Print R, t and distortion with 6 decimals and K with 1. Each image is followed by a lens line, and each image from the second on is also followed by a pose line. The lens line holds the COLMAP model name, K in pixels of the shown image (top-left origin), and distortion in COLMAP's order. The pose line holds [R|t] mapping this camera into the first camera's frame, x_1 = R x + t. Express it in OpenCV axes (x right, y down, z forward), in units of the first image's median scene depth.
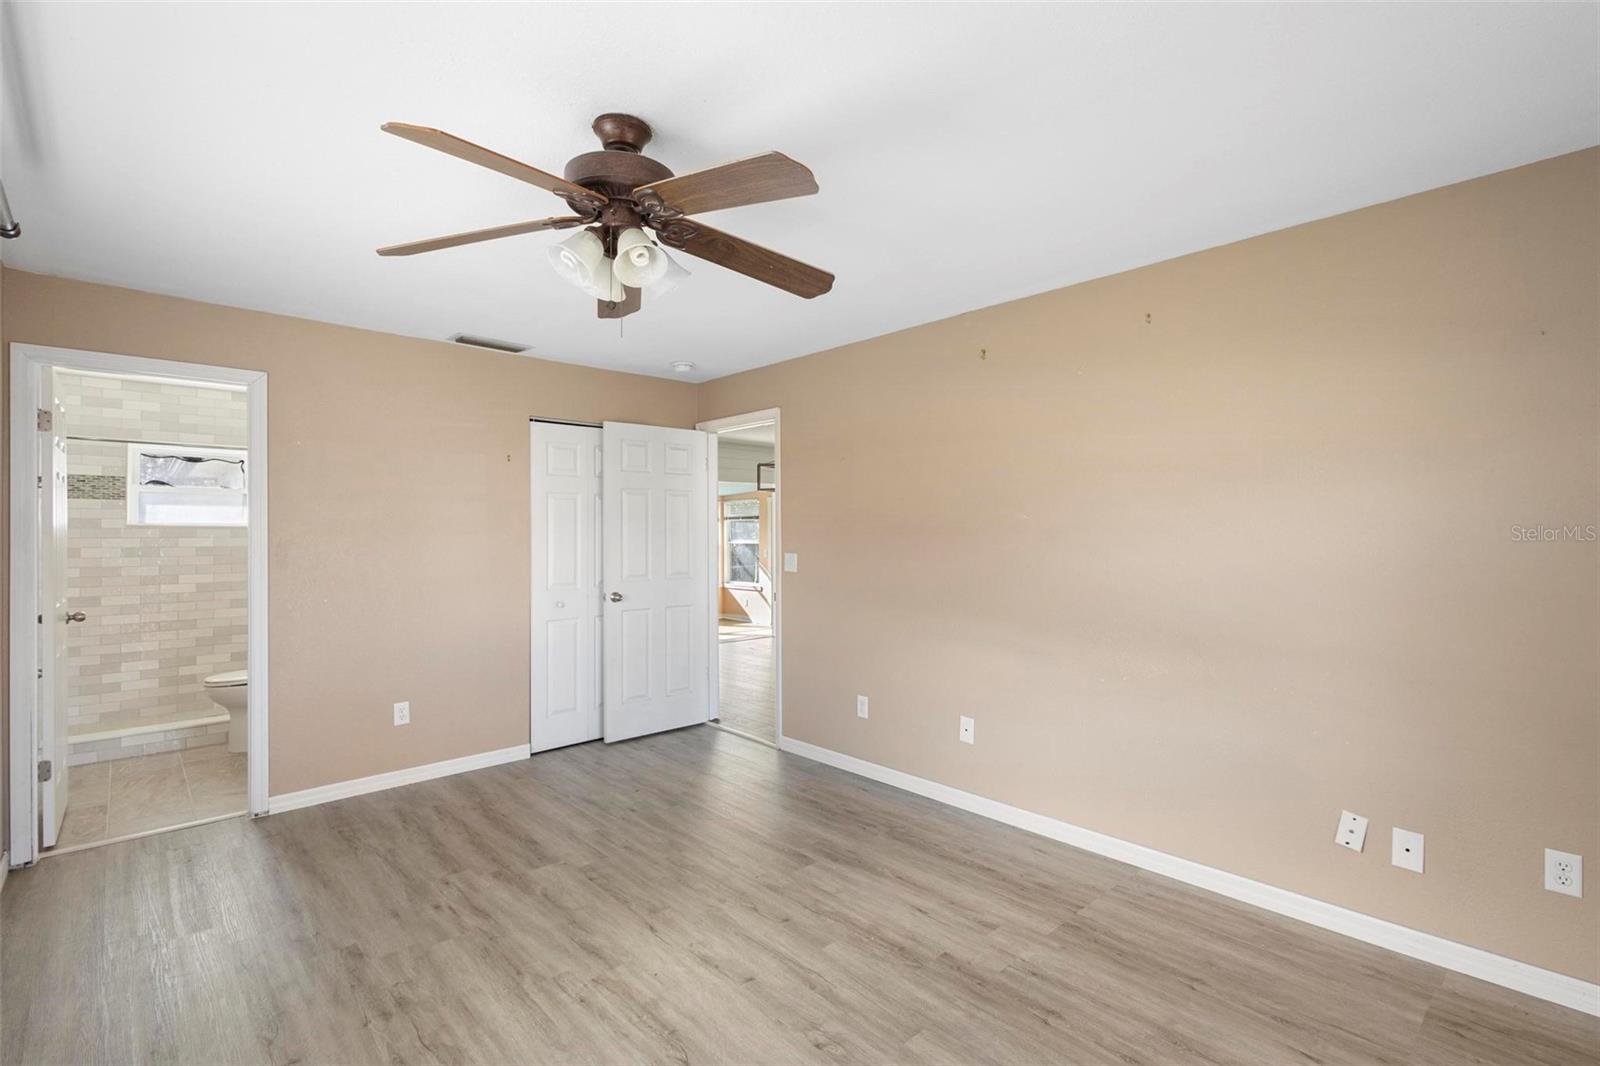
lens RADIAL K [[748.1, 0, 802.9], [0, 748.1, 532.0], [0, 0, 1]] dist [0.001098, 0.001051]
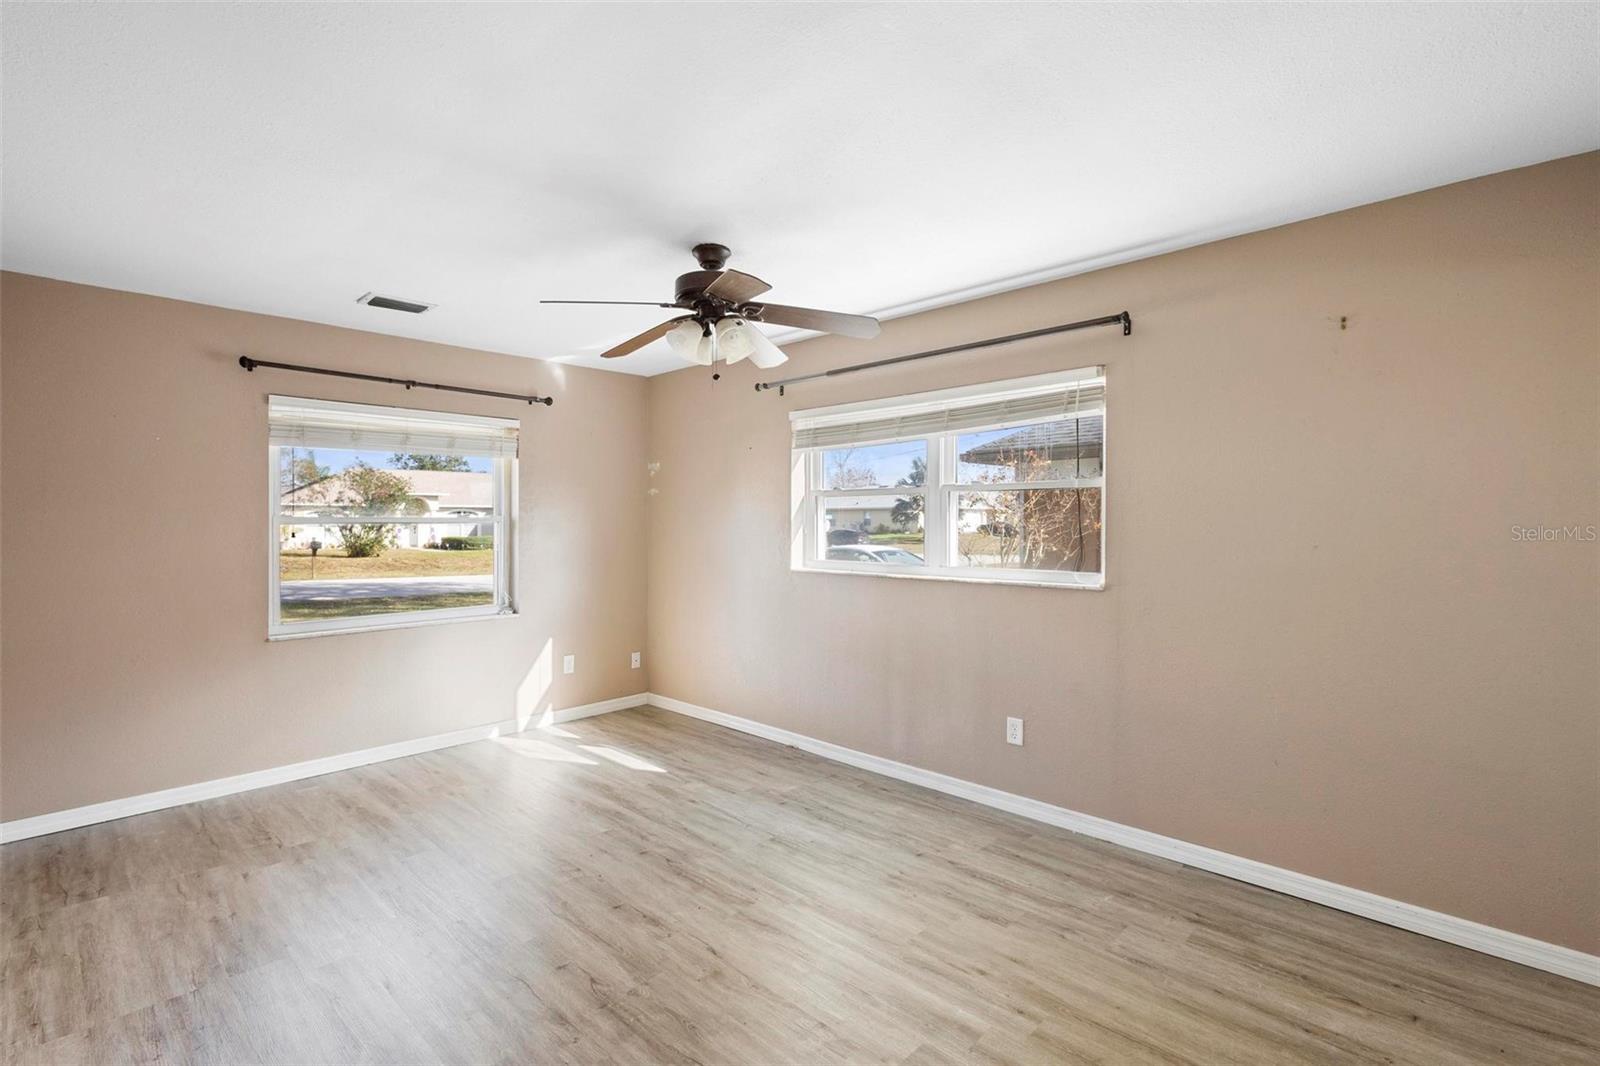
lens RADIAL K [[748.1, 0, 797.0], [0, 748.1, 527.8], [0, 0, 1]] dist [0.001098, 0.001051]
pose [[-0.998704, 0.007181, -0.050382, -0.282377], [0.006672, 0.999925, 0.010260, 0.001908], [0.050452, 0.009911, -0.998677, 2.069478]]
